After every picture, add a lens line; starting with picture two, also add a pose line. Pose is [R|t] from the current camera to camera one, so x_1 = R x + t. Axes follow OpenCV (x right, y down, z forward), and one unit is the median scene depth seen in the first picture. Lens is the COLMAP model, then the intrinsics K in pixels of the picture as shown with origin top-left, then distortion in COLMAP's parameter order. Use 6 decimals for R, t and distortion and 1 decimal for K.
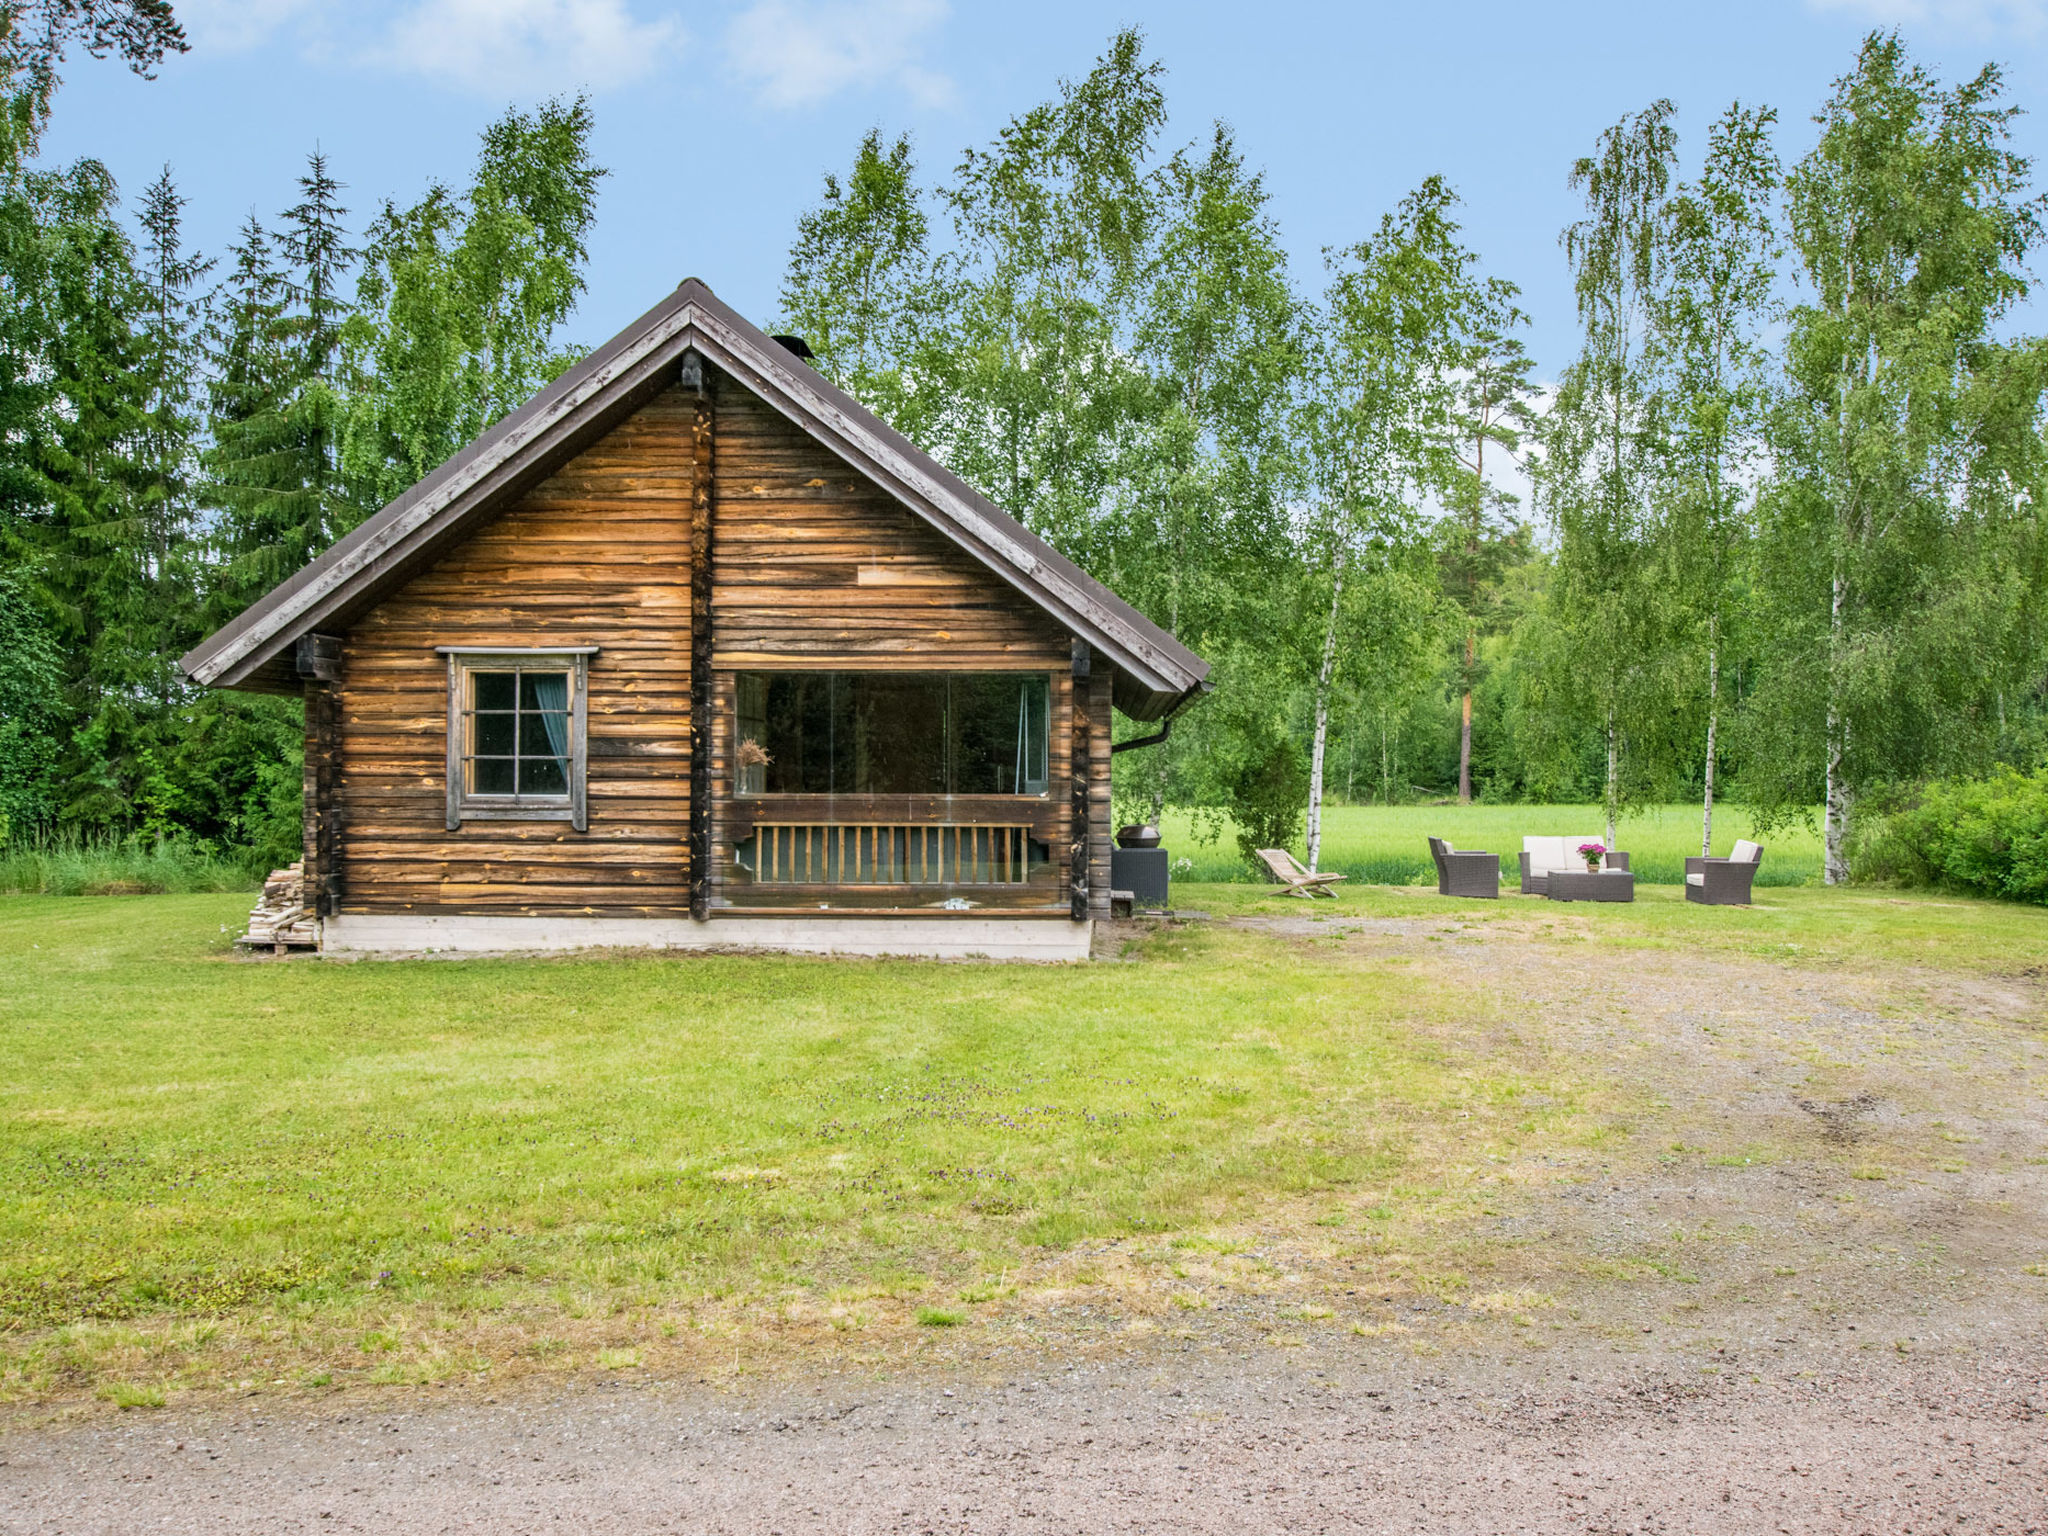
lens RADIAL K [[1791.8, 0, 1023.6], [0, 1791.8, 772.5], [0, 0, 1]] dist [0.002256, 0.017877]
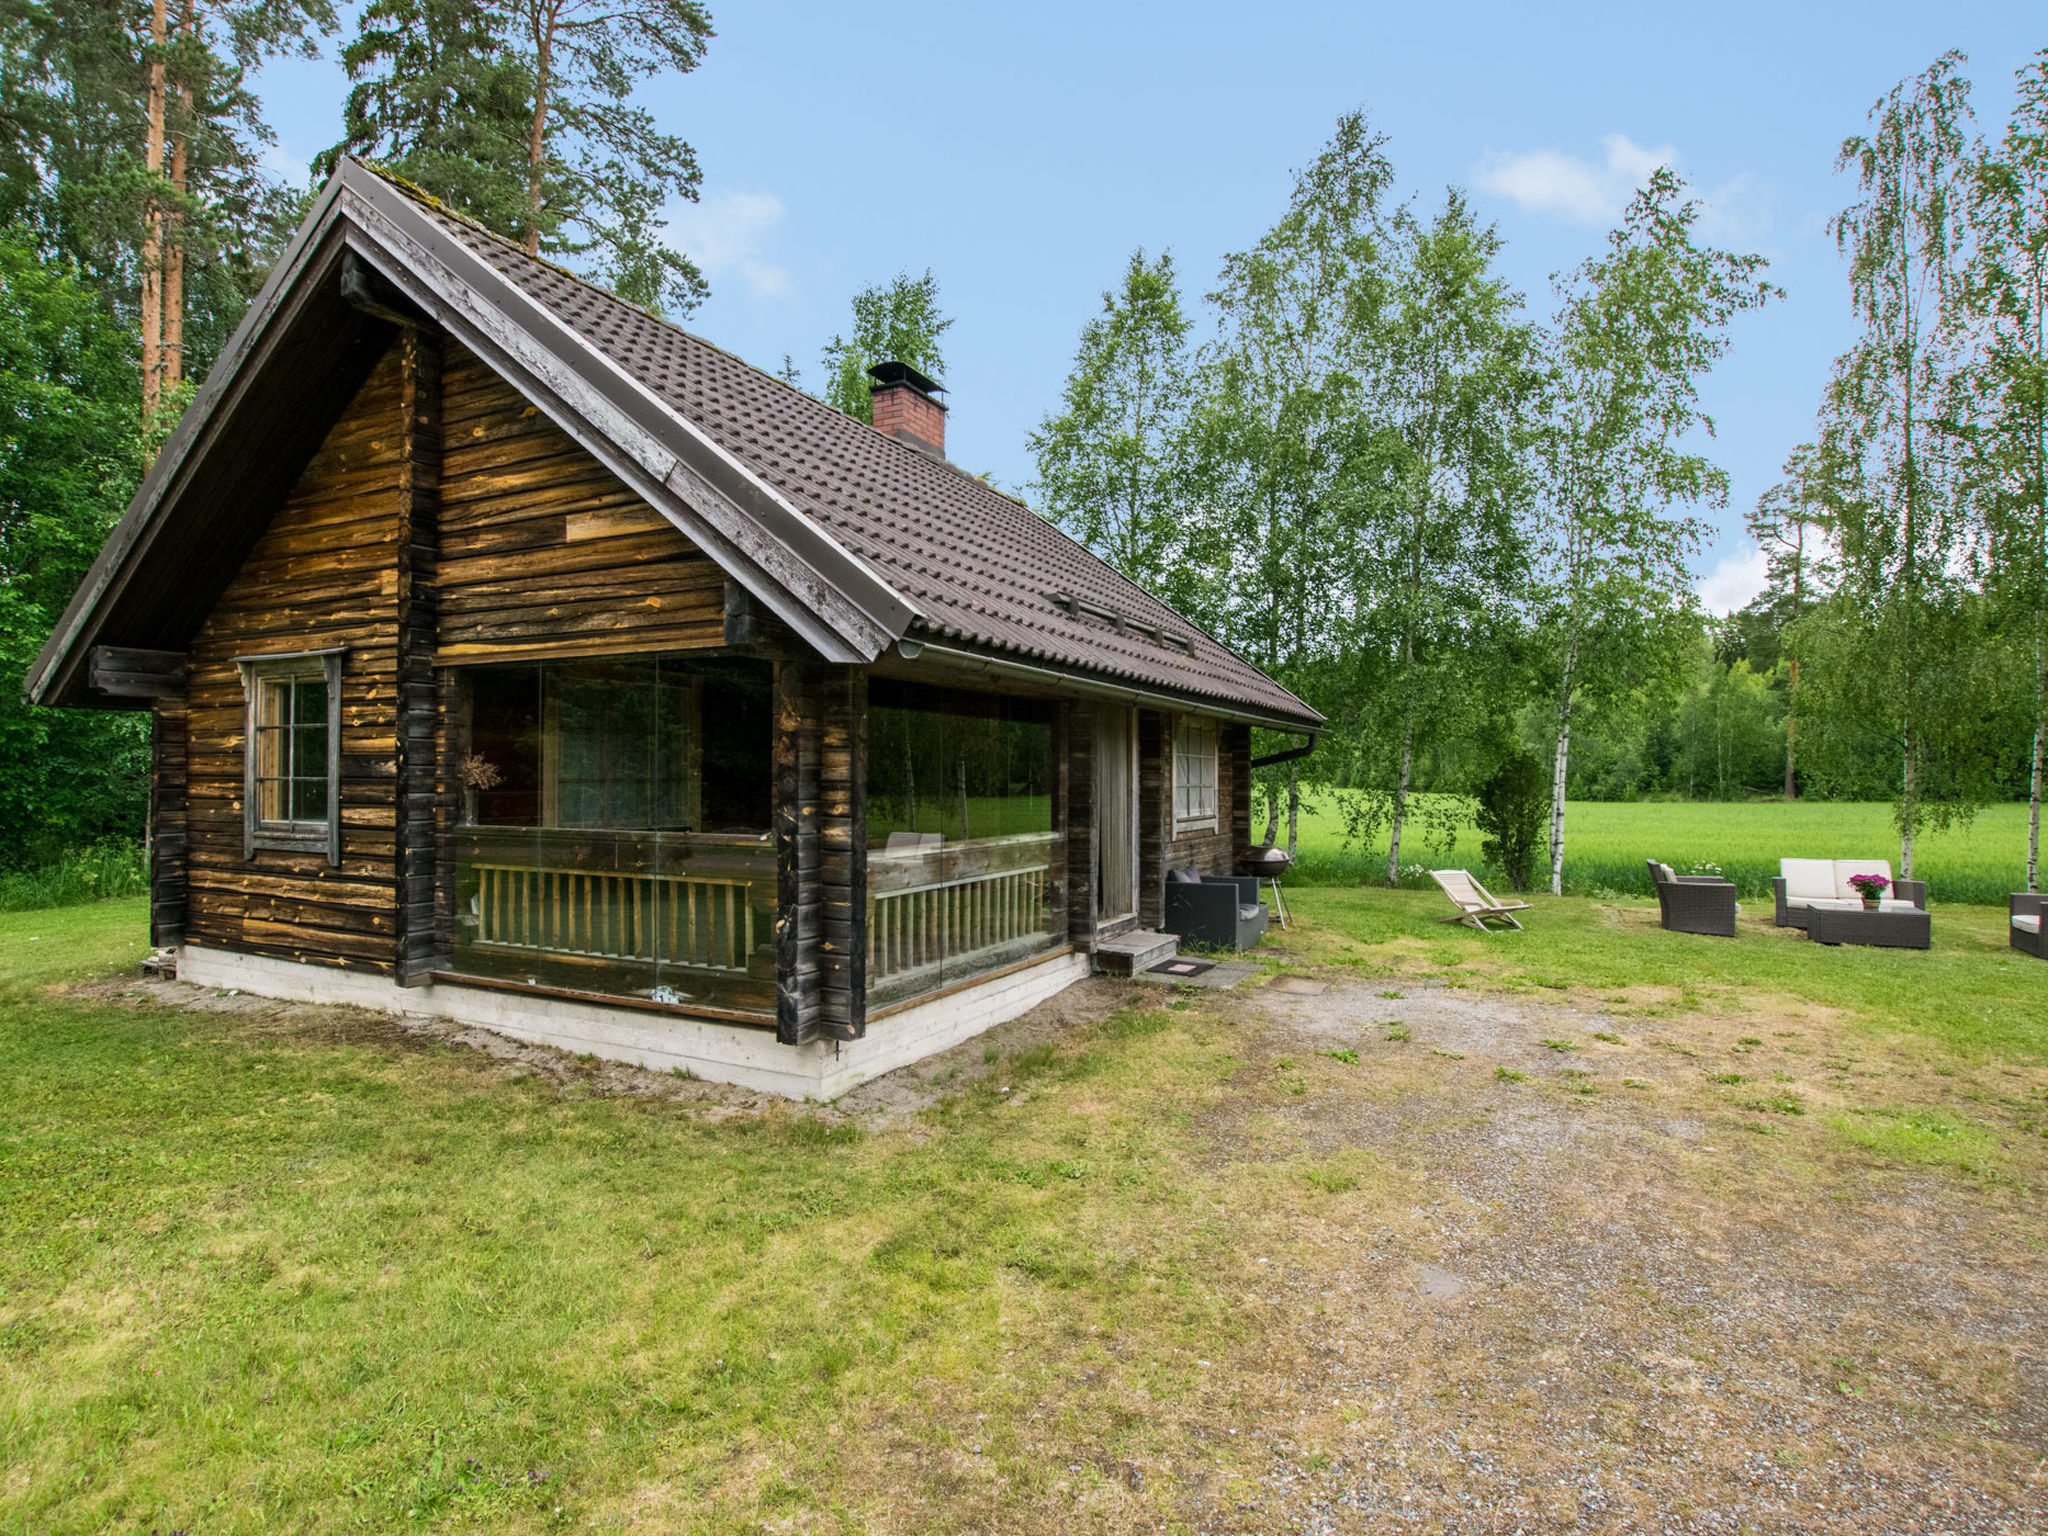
lens RADIAL K [[1047.2, 0, 1026.2], [0, 1047.2, 759.5], [0, 0, 1]] dist [-0.021372, -0.001845]
pose [[0.919545, -0.006890, -0.392923, 0.241740], [0.000709, 0.999874, -0.015874, -0.009385], [0.392983, 0.014319, 0.919434, 0.676598]]
